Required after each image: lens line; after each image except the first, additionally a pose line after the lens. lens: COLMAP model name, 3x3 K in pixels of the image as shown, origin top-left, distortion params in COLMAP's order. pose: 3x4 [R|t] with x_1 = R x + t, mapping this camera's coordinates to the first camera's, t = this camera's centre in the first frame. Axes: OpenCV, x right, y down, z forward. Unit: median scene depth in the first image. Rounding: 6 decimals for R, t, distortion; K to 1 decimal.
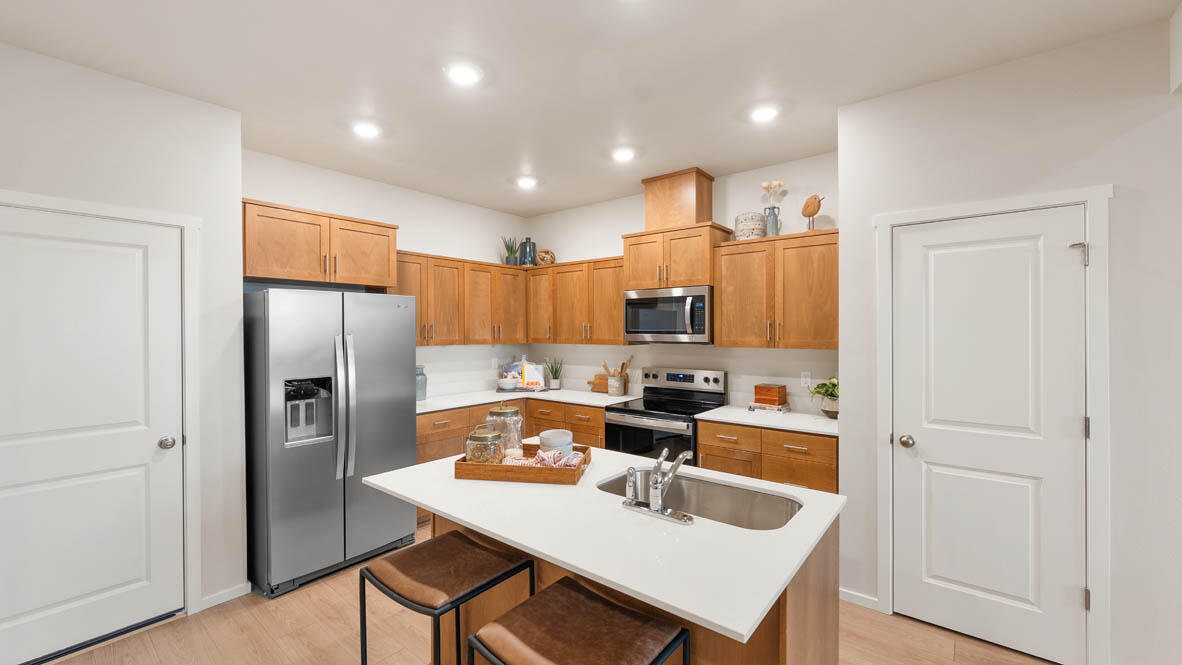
lens RADIAL K [[492.9, 0, 595.0], [0, 492.9, 330.3], [0, 0, 1]] dist [0.001313, 0.000086]
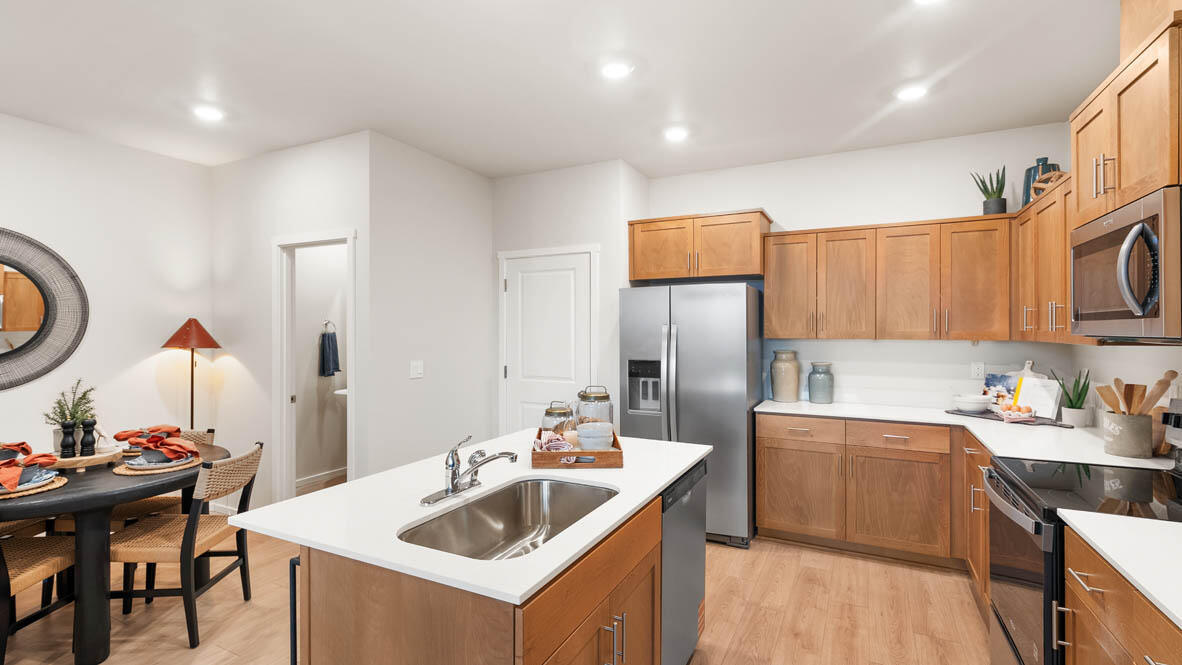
lens RADIAL K [[539.3, 0, 592.1], [0, 539.3, 330.5], [0, 0, 1]] dist [0.023990, 0.000033]
pose [[0.188661, -0.001099, -0.982042, 0.466363], [-0.001780, 0.999997, -0.001461, 0.018549], [0.982041, 0.002024, 0.188659, 0.425663]]
